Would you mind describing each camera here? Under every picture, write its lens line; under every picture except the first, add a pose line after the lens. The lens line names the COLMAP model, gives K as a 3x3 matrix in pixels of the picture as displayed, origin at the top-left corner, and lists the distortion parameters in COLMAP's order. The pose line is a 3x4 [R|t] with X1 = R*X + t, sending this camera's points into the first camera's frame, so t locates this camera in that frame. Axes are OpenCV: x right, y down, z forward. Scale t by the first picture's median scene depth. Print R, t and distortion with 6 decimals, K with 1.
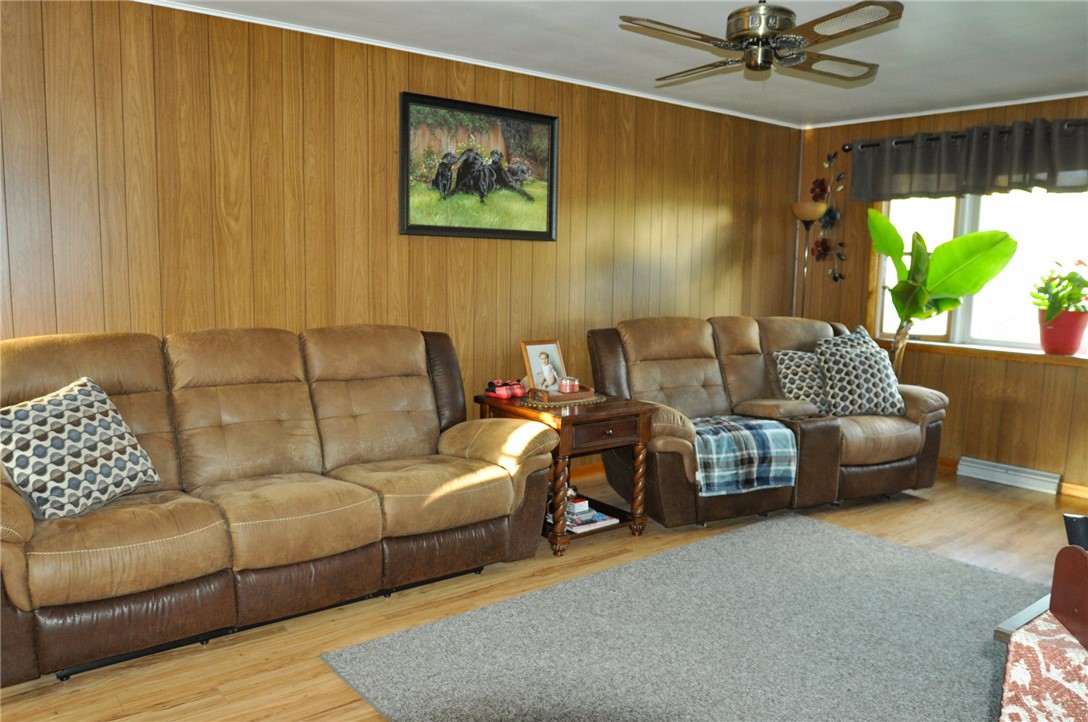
lens RADIAL K [[809.8, 0, 544.2], [0, 809.8, 375.0], [0, 0, 1]] dist [-0.072993, 0.037782]
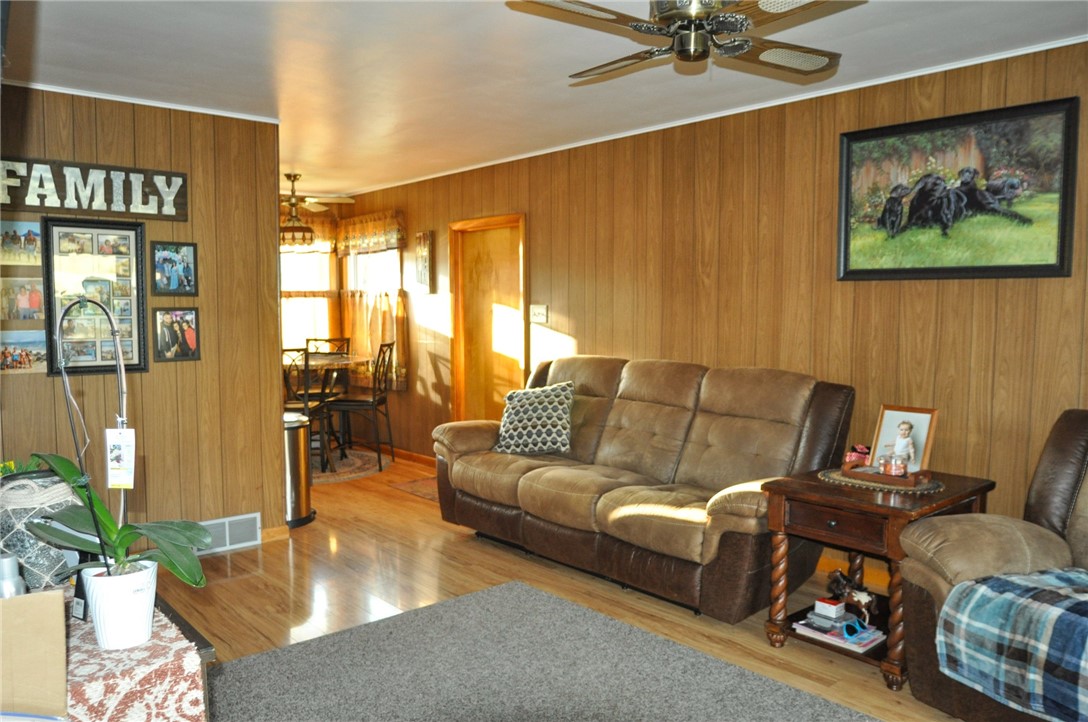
lens RADIAL K [[809.8, 0, 544.2], [0, 809.8, 375.0], [0, 0, 1]] dist [-0.072993, 0.037782]
pose [[0.047919, 0.069364, -0.996440, 0.751661], [-0.130295, 0.989496, 0.062615, -0.075654], [0.990317, 0.126830, 0.056454, 0.600884]]
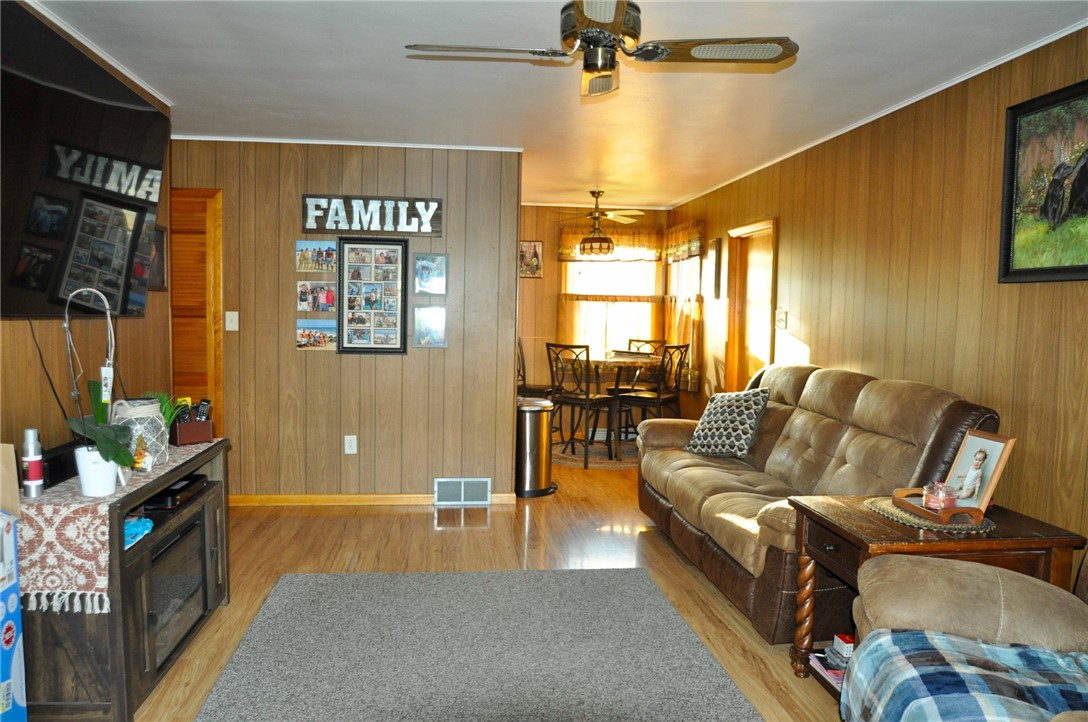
lens RADIAL K [[809.8, 0, 544.2], [0, 809.8, 375.0], [0, 0, 1]] dist [-0.072993, 0.037782]
pose [[-0.522111, 0.041903, -0.851848, 0.726739], [-0.138688, 0.981327, 0.133276, -0.124104], [0.841526, 0.187725, -0.506550, 1.014330]]
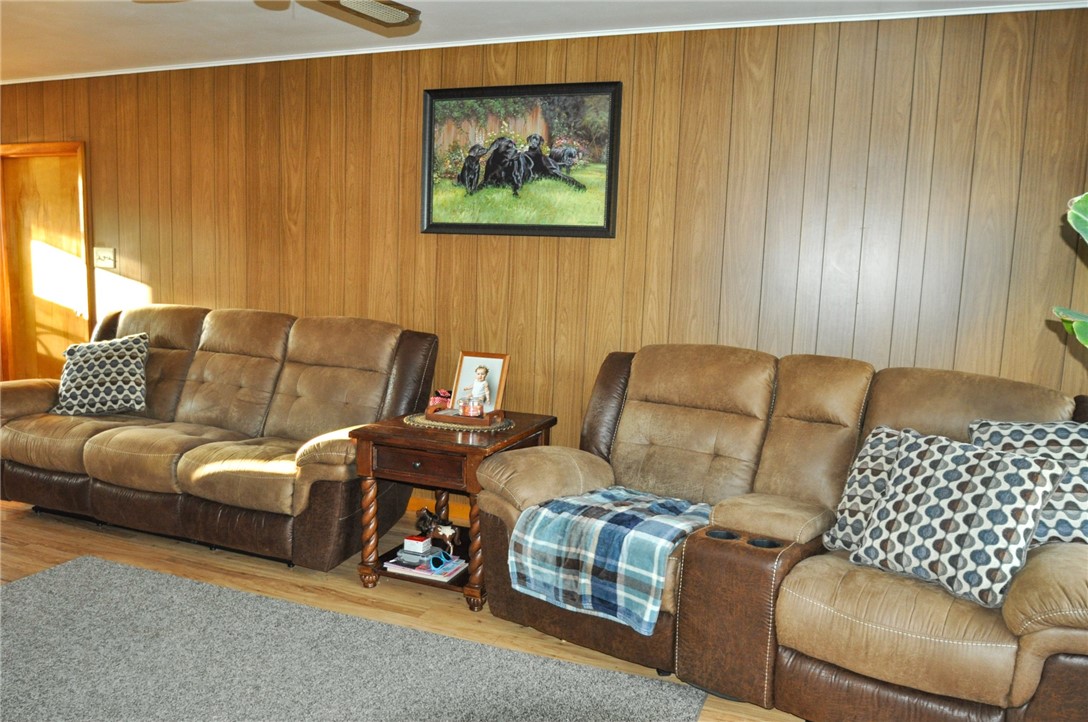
lens RADIAL K [[809.8, 0, 544.2], [0, 809.8, 375.0], [0, 0, 1]] dist [-0.072993, 0.037782]
pose [[0.510350, 0.120404, -0.851496, 0.758482], [-0.139976, 0.988576, 0.055892, -0.075849], [0.848498, 0.090664, 0.521374, 0.610437]]
